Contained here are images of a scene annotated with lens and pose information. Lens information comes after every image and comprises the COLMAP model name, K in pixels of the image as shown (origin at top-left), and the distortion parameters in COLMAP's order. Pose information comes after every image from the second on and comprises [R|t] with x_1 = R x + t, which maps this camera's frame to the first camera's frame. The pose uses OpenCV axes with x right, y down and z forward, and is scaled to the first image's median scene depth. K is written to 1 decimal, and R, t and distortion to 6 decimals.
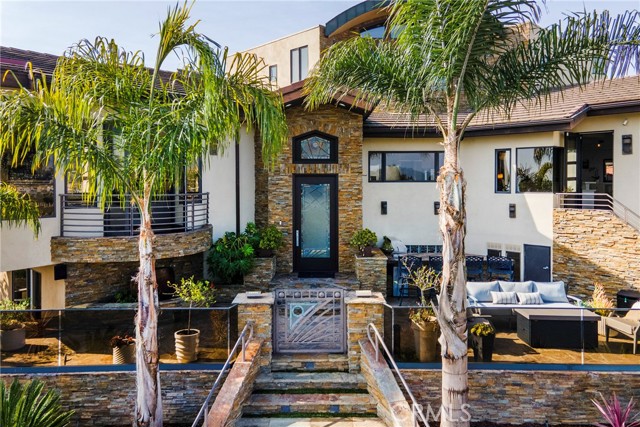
lens RADIAL K [[458.6, 0, 310.1], [0, 458.6, 210.8], [0, 0, 1]] dist [0.011314, 0.005262]
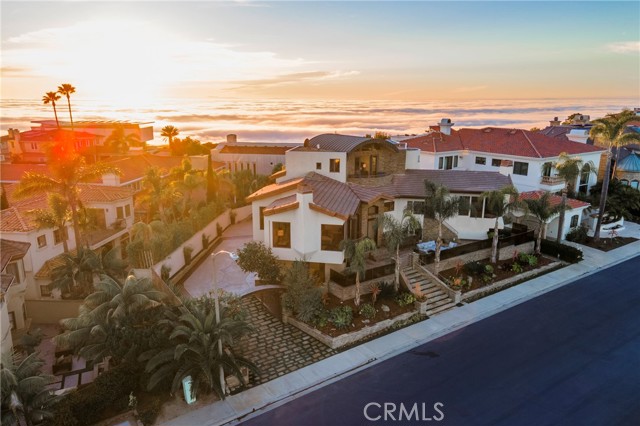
lens RADIAL K [[467.5, 0, 320.0], [0, 467.5, 213.0], [0, 0, 1]] dist [0.042047, 0.005141]
pose [[0.819983, -0.134345, 0.556398, -2.375531], [0.034879, 0.981987, 0.185703, -0.826108], [-0.571324, -0.132866, 0.809898, -1.639468]]
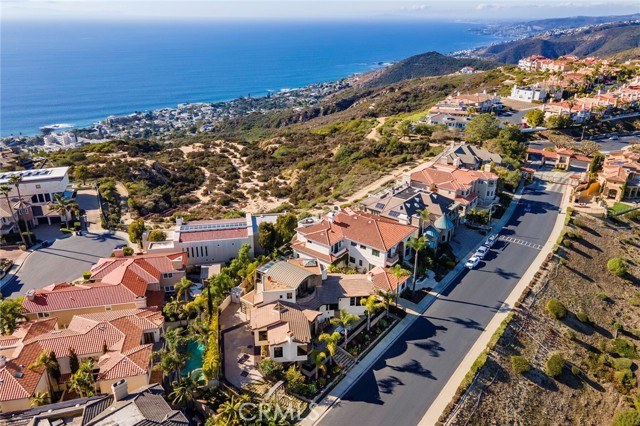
lens RADIAL K [[471.3, 0, 318.6], [0, 471.3, 182.6], [0, 0, 1]] dist [0.032168, 0.002430]
pose [[0.612369, -0.263719, 0.745289, -4.992052], [0.058807, 0.955305, 0.289713, -4.443890], [-0.788381, -0.133583, 0.600508, -3.225621]]
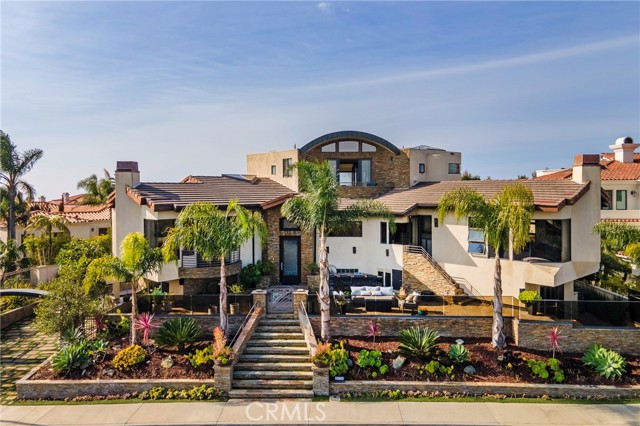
lens RADIAL K [[458.6, 0, 310.1], [0, 458.6, 210.3], [0, 0, 1]] dist [0.011314, 0.005262]
pose [[0.999361, -0.002302, -0.035666, 0.196721], [0.001334, 0.999631, -0.027138, -0.153966], [0.035715, 0.027073, 0.998995, -1.218376]]
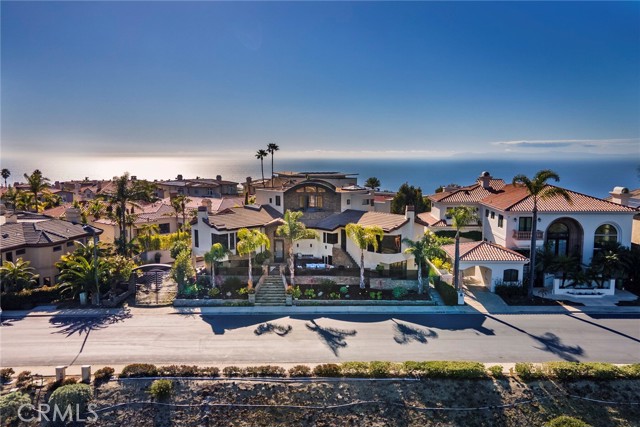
lens RADIAL K [[518.7, 0, 320.0], [0, 518.7, 213.5], [0, 0, 1]] dist [0.027767, -0.002455]
pose [[0.999751, 0.001781, -0.022248, 0.567799], [-0.000646, 0.998702, 0.050923, -0.641533], [0.022310, -0.050896, 0.998455, -4.350162]]
